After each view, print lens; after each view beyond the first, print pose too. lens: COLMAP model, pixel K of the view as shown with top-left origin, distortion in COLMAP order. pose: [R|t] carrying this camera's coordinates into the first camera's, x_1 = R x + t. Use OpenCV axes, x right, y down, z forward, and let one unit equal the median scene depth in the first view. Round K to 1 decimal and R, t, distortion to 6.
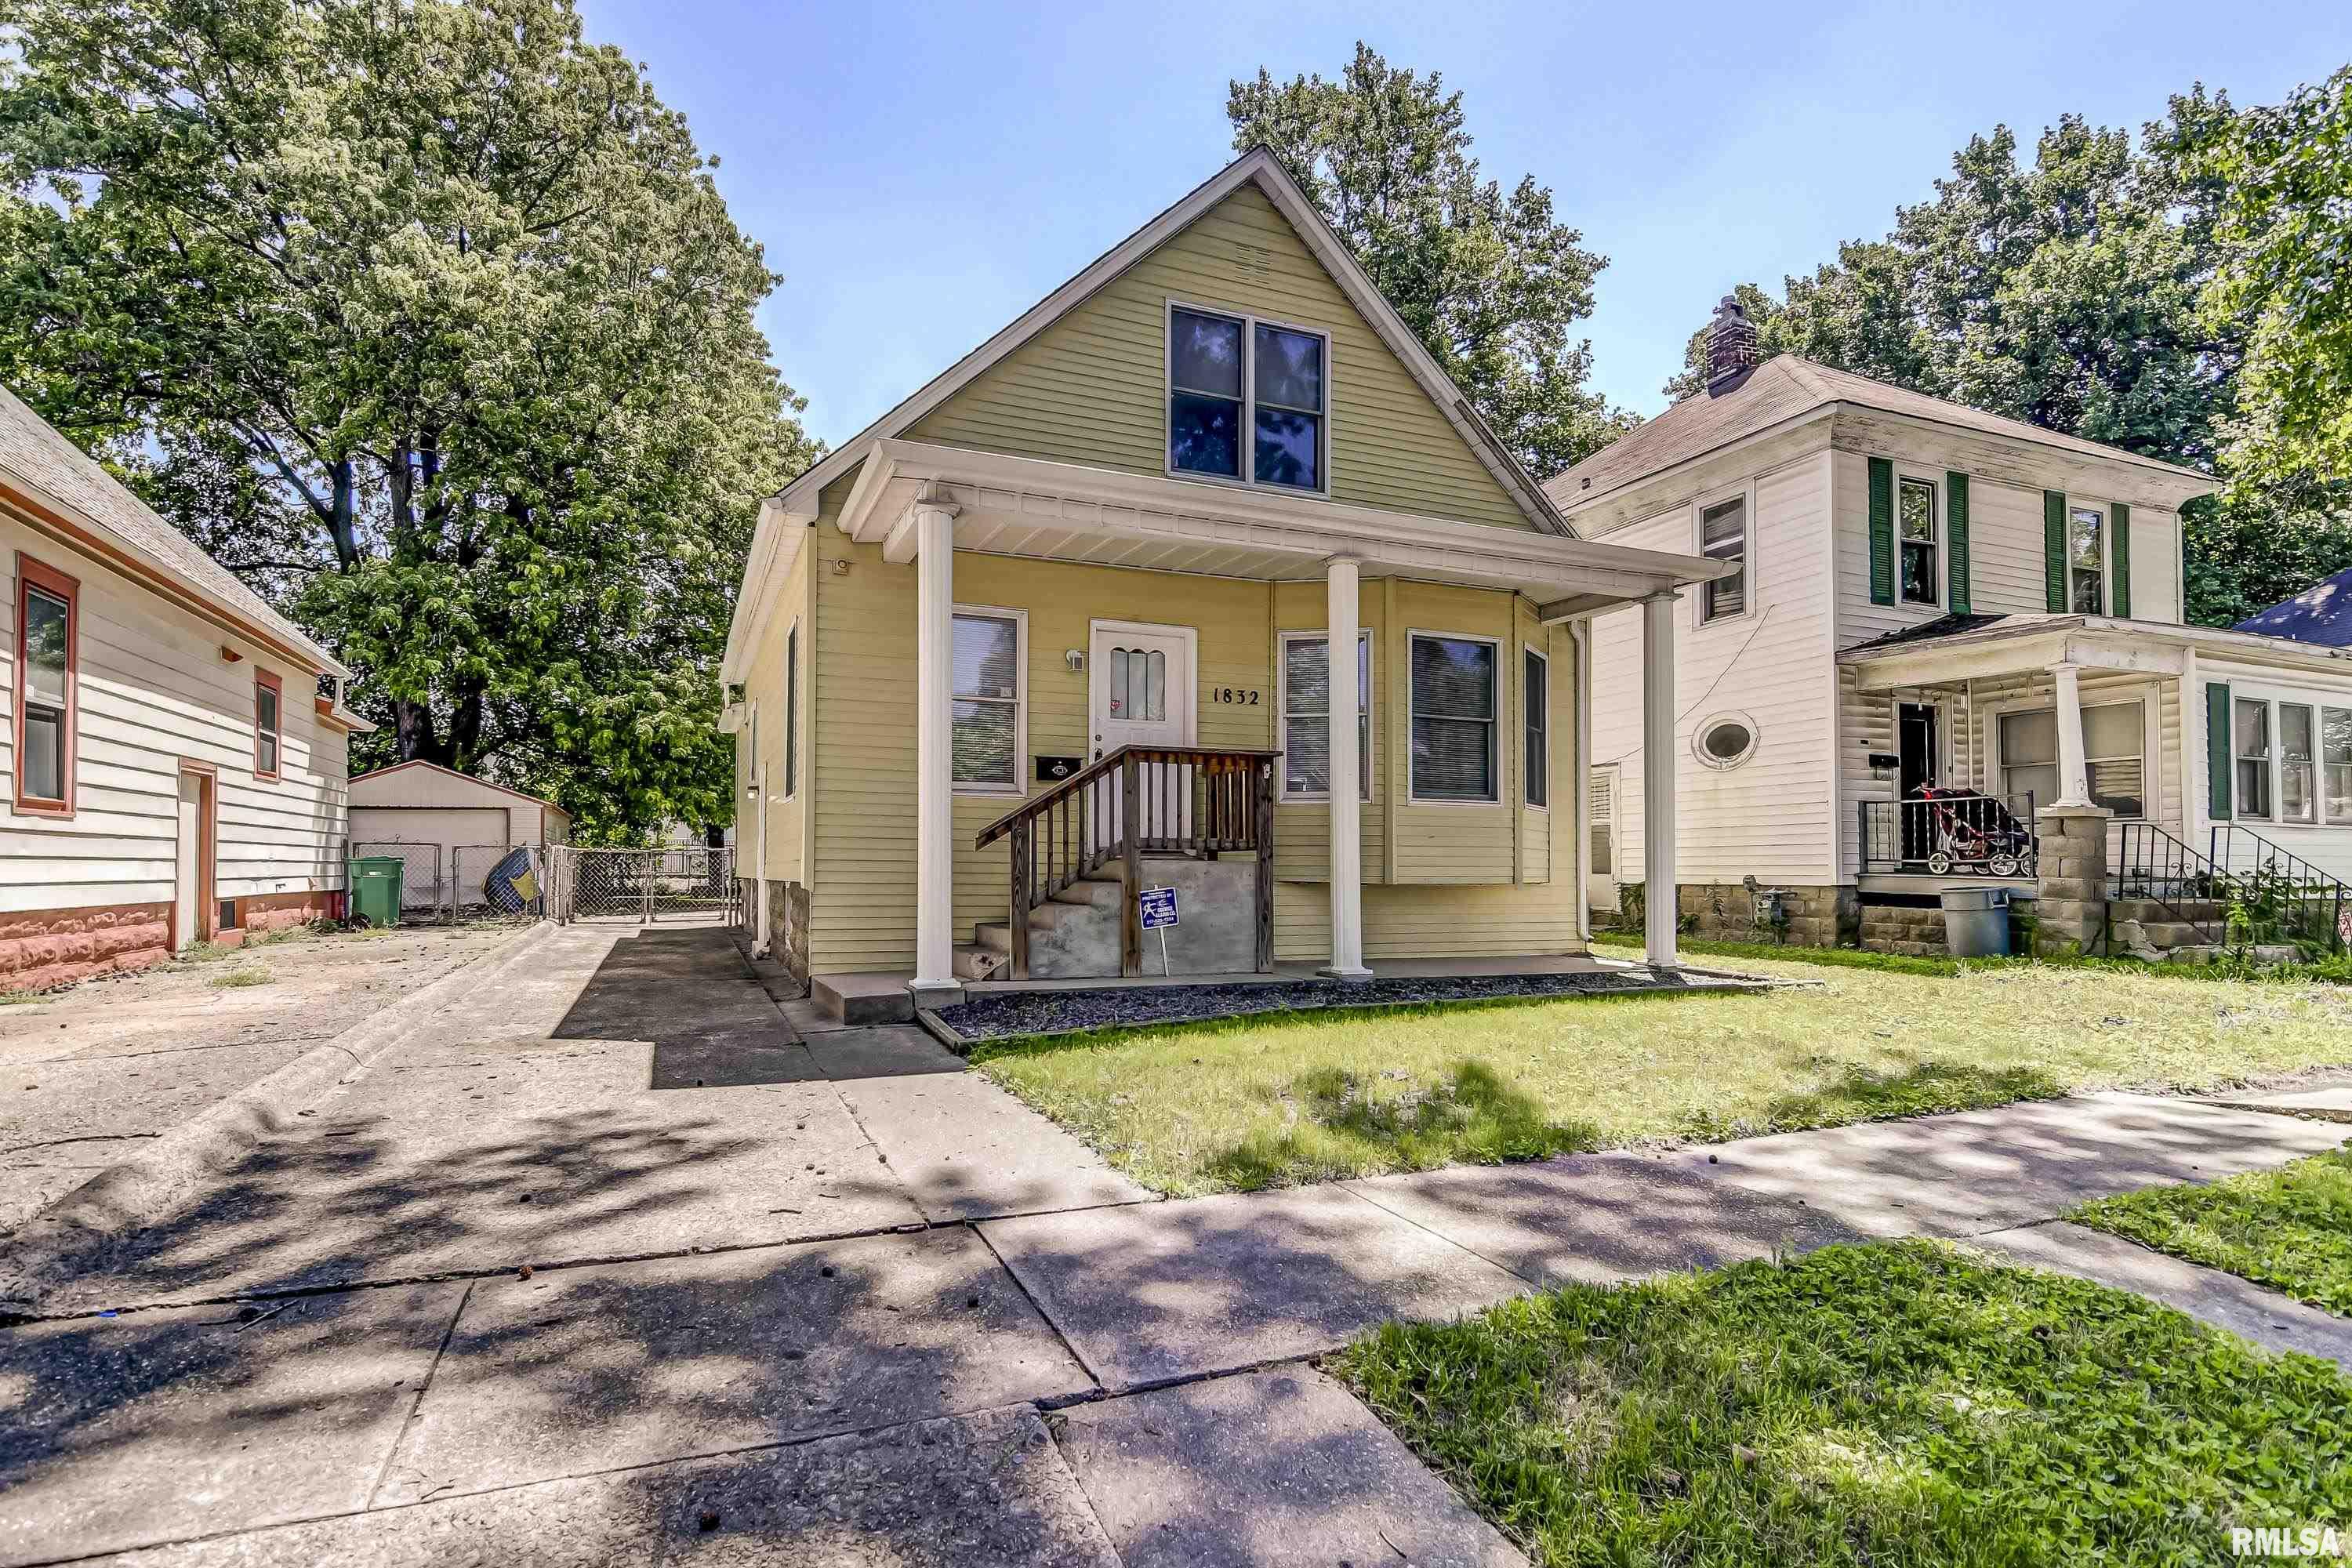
lens RADIAL K [[1125.5, 0, 1166.4], [0, 1125.5, 780.6], [0, 0, 1]] dist [0.014681, -0.012880]
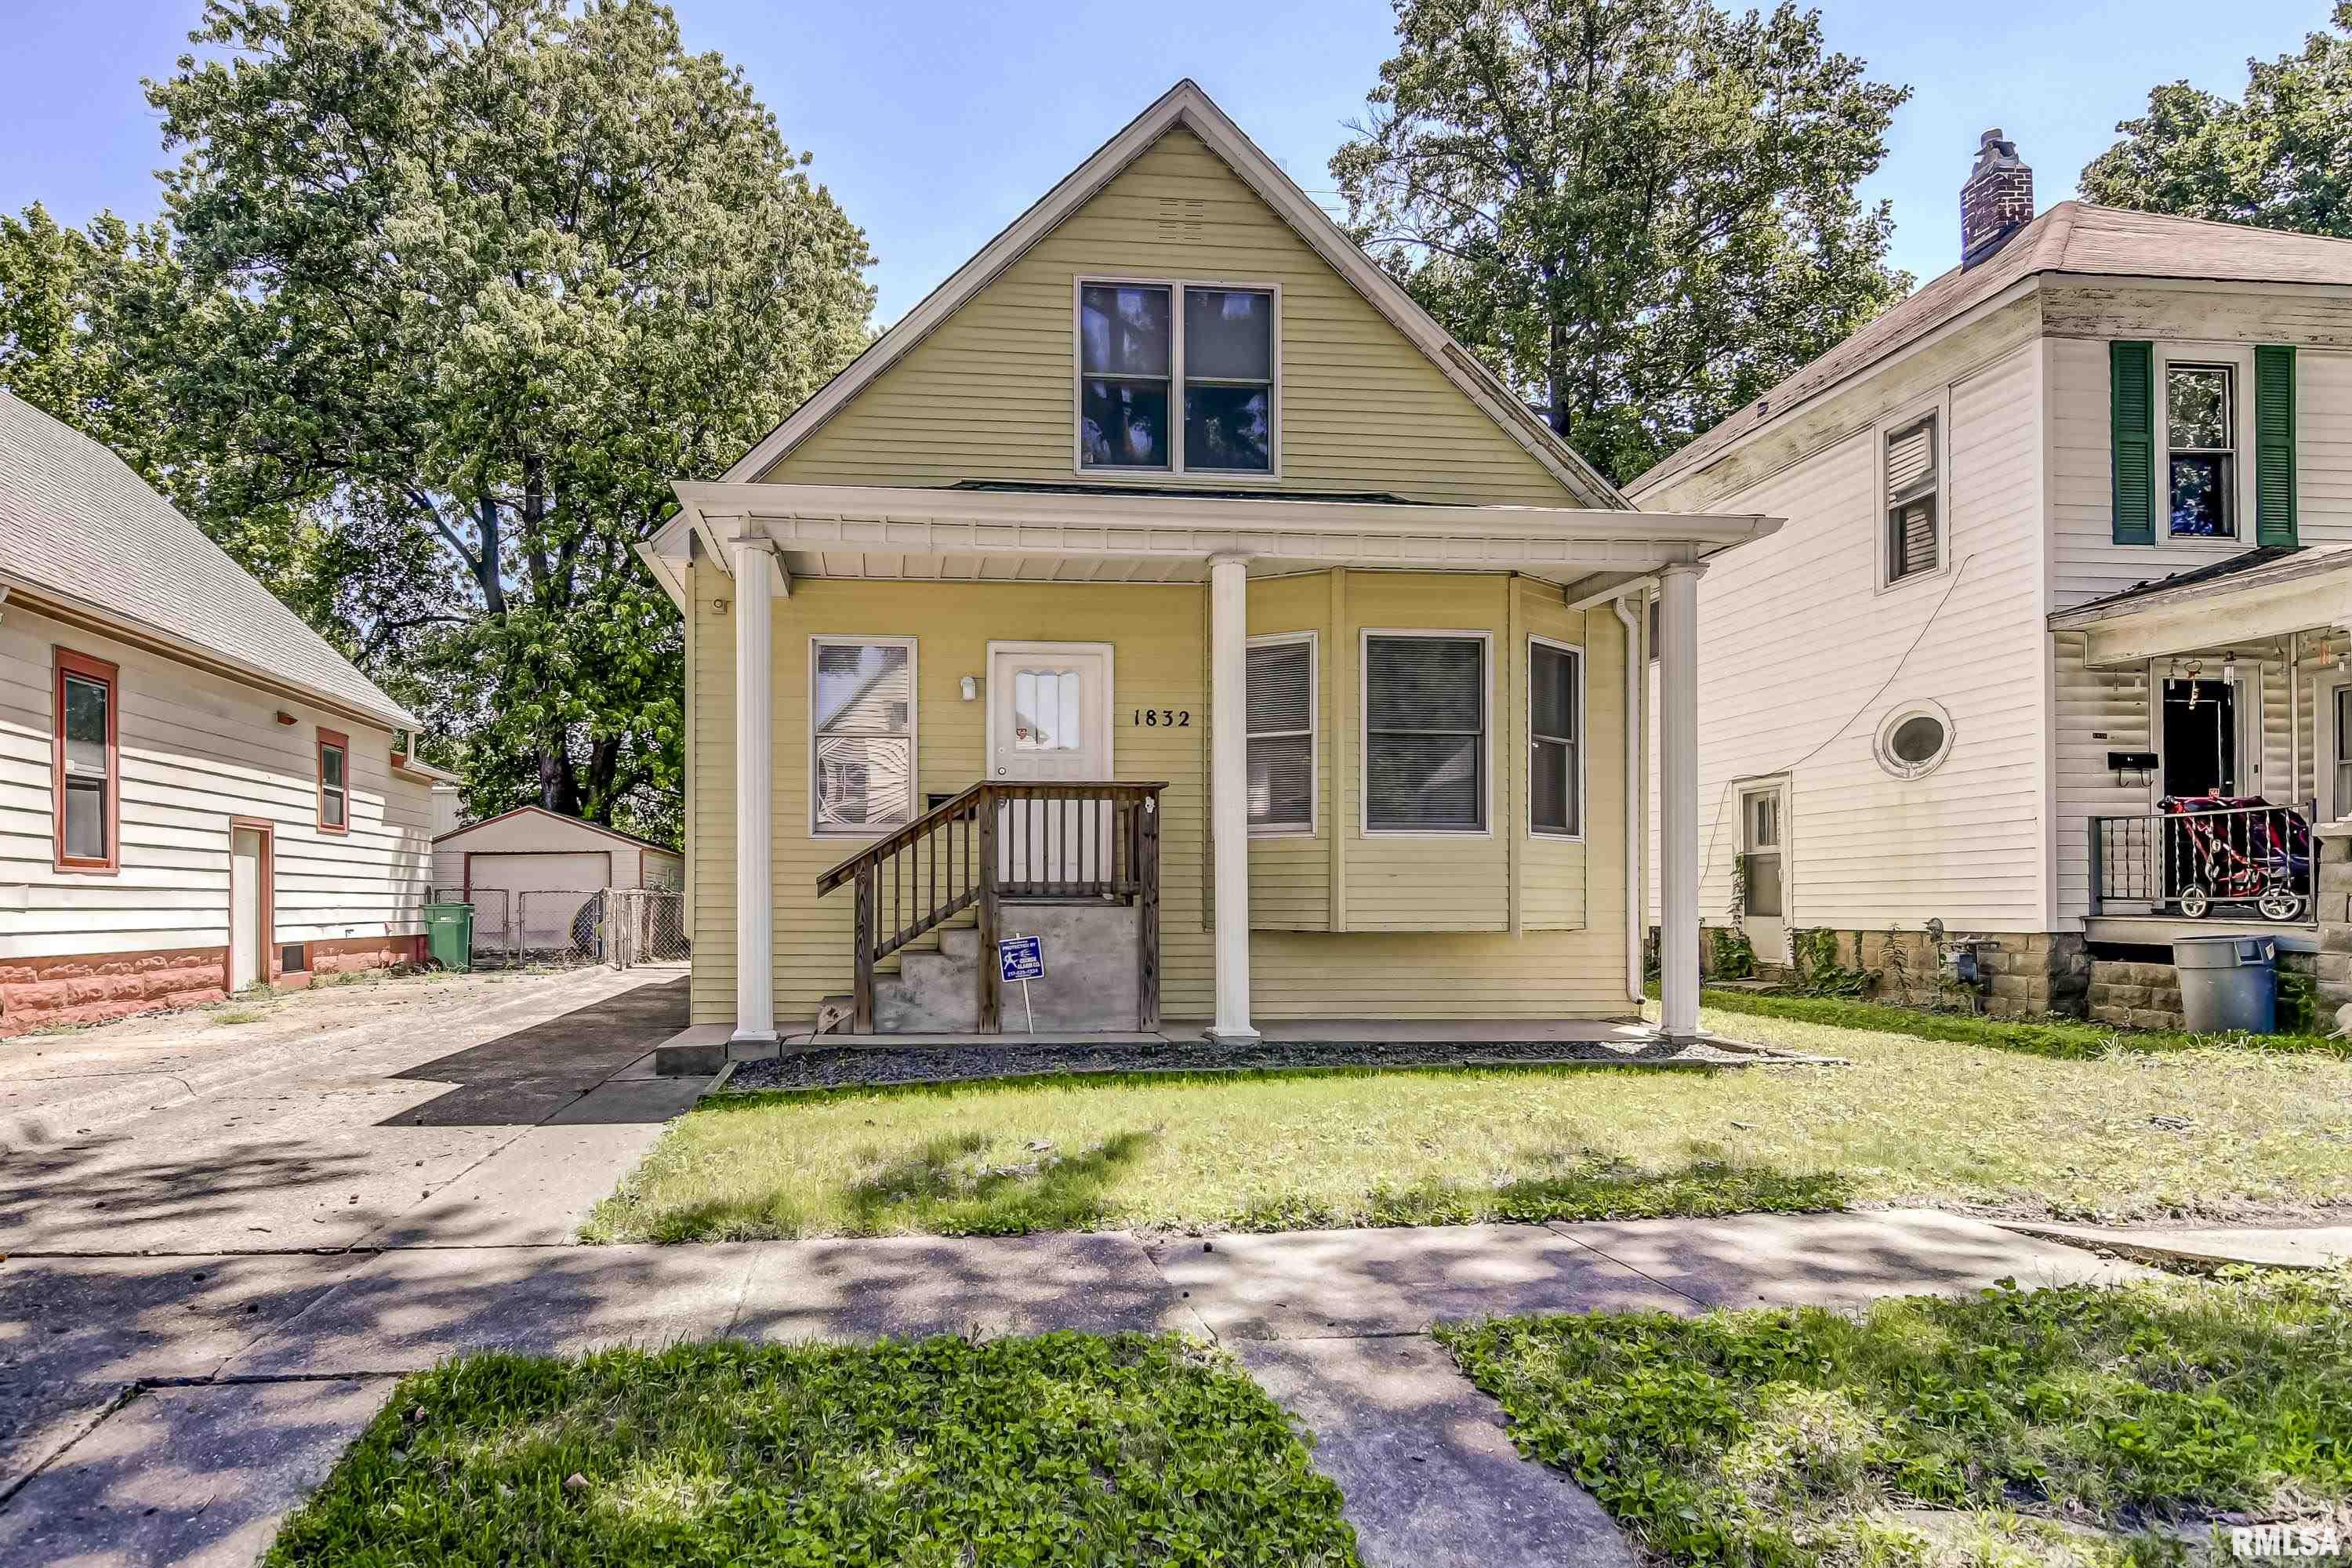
lens RADIAL K [[1317.6, 0, 1036.4], [0, 1317.6, 817.9], [0, 0, 1]] dist [0.005804, -0.003234]
pose [[0.958976, -0.023733, -0.282491, 0.256302], [0.026506, 0.999631, 0.005998, -0.005571], [0.282244, -0.013240, 0.959251, -0.013943]]
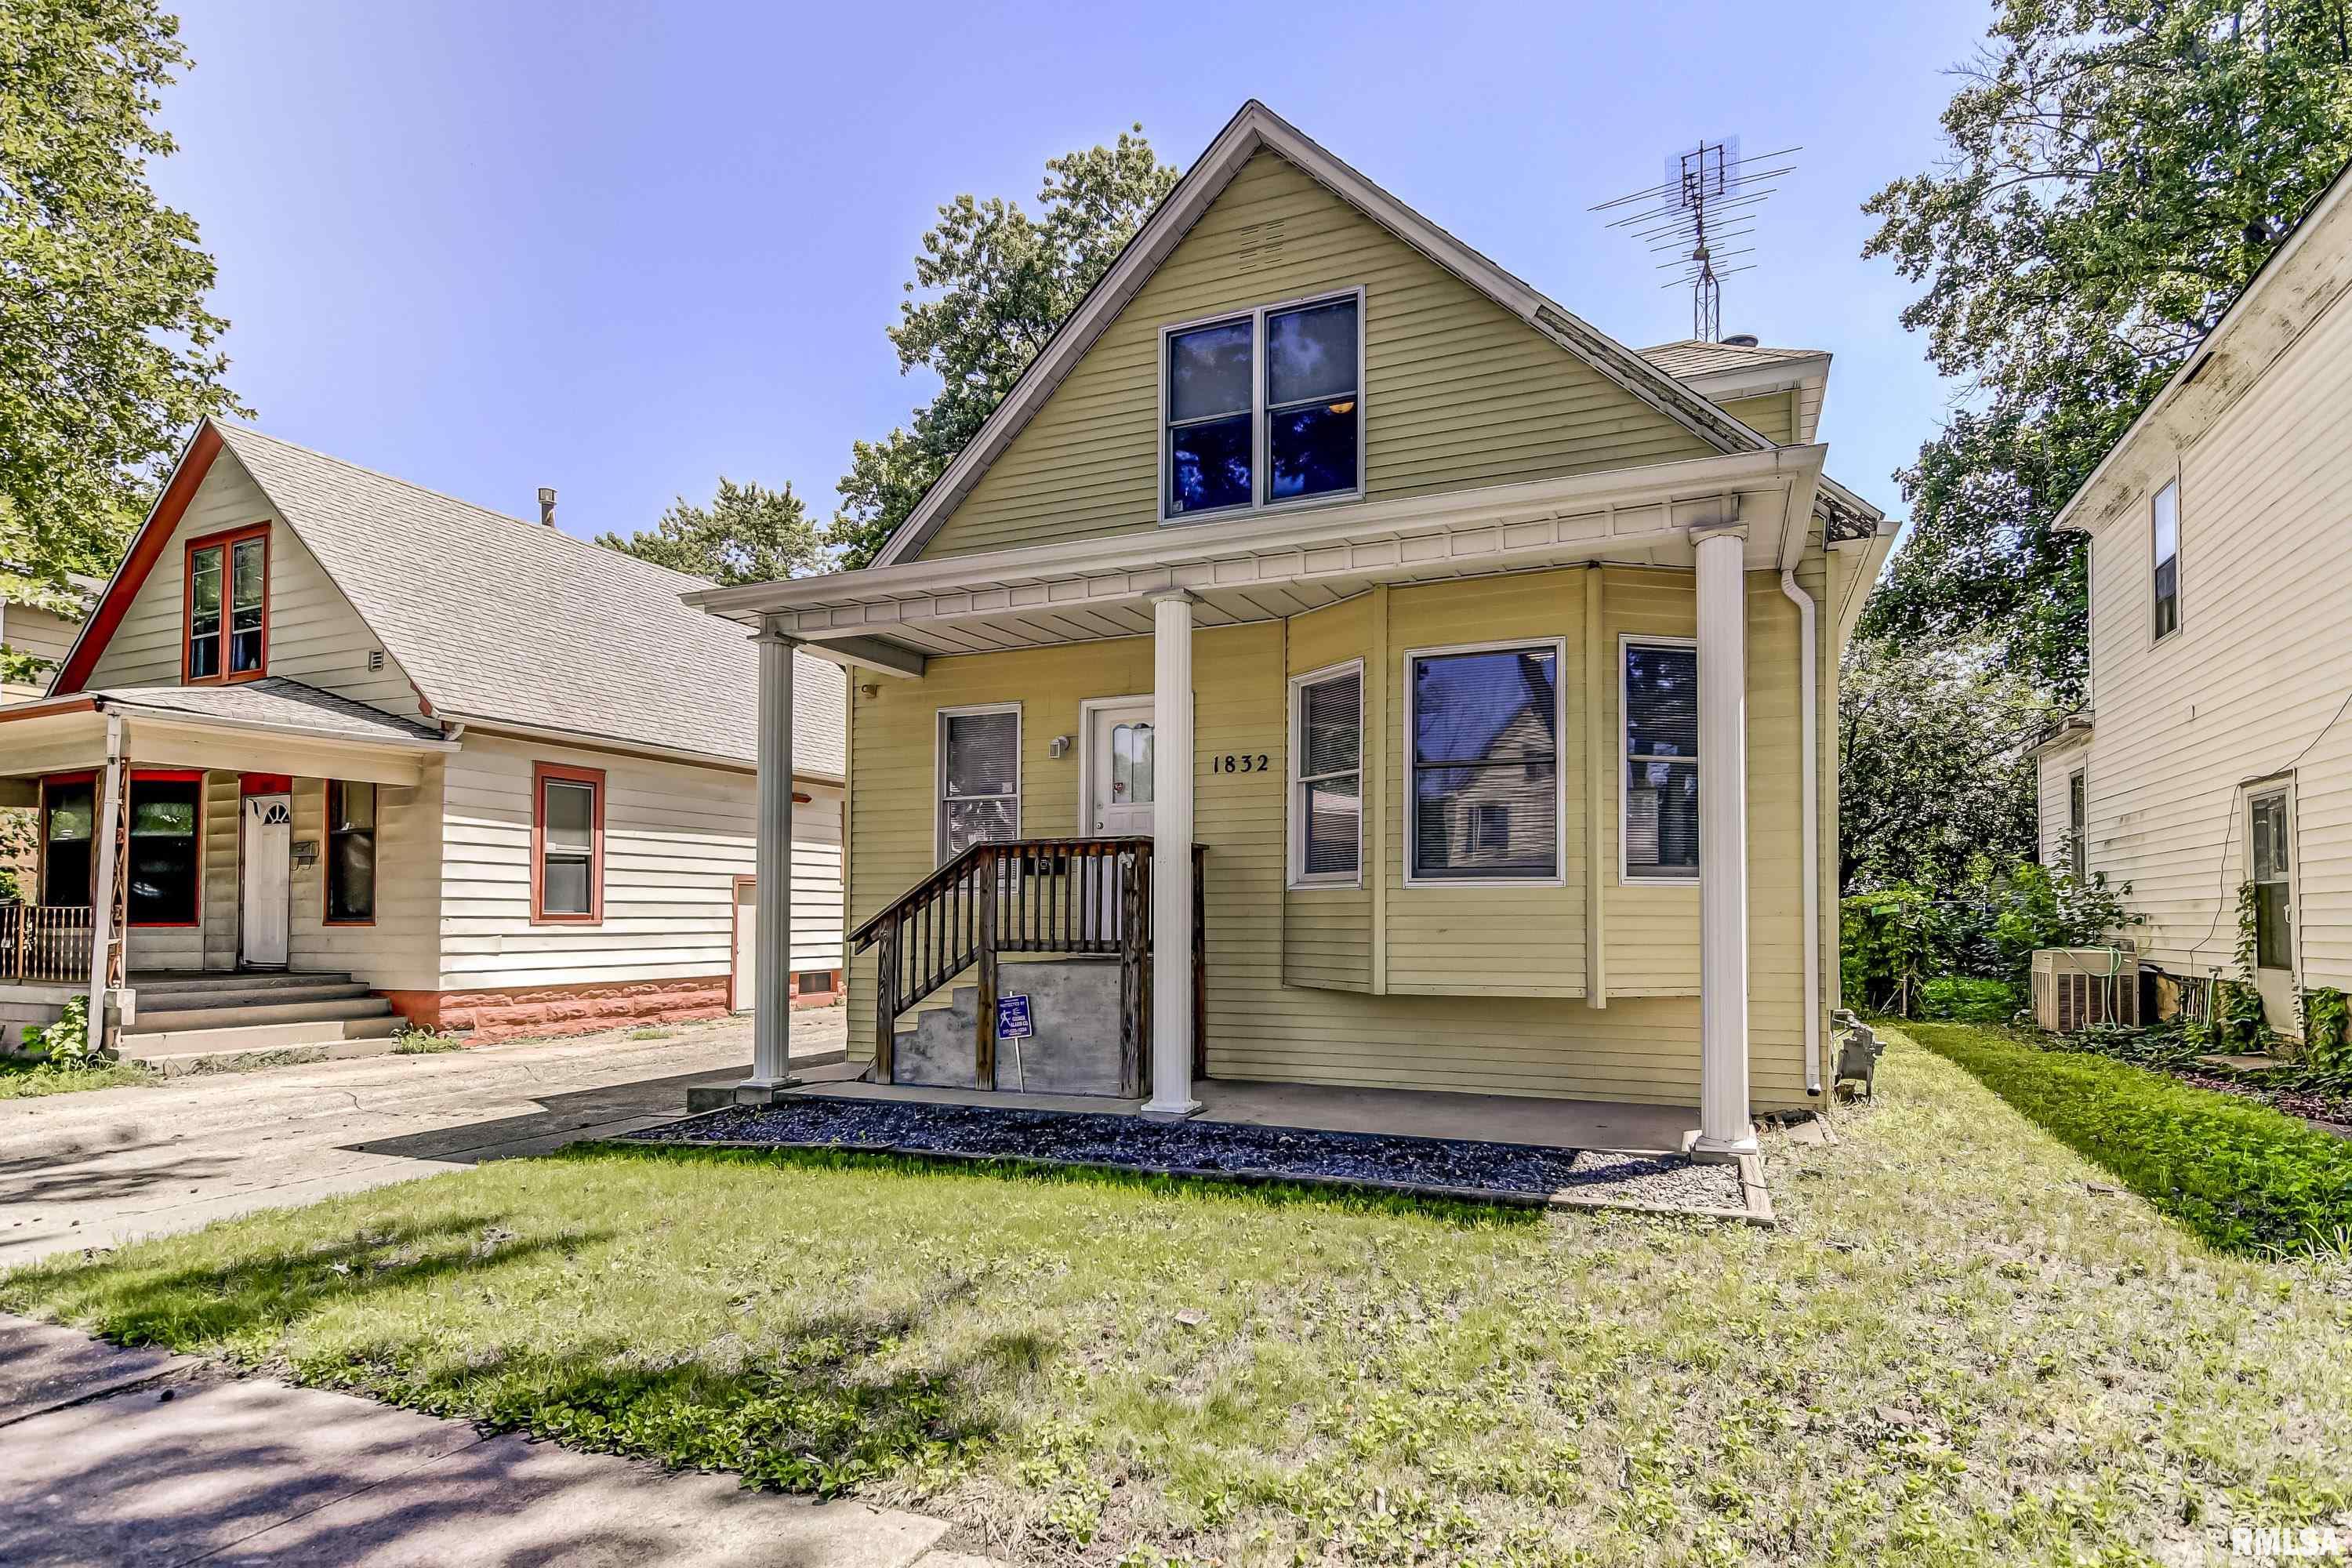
lens RADIAL K [[1164.7, 0, 1221.1], [0, 1164.7, 822.8], [0, 0, 1]] dist [0.011778, -0.015199]
pose [[0.730775, -0.064877, -0.679529, 0.640436], [0.058475, 0.997764, -0.032375, -0.003120], [0.680110, -0.016076, 0.732934, 0.350184]]
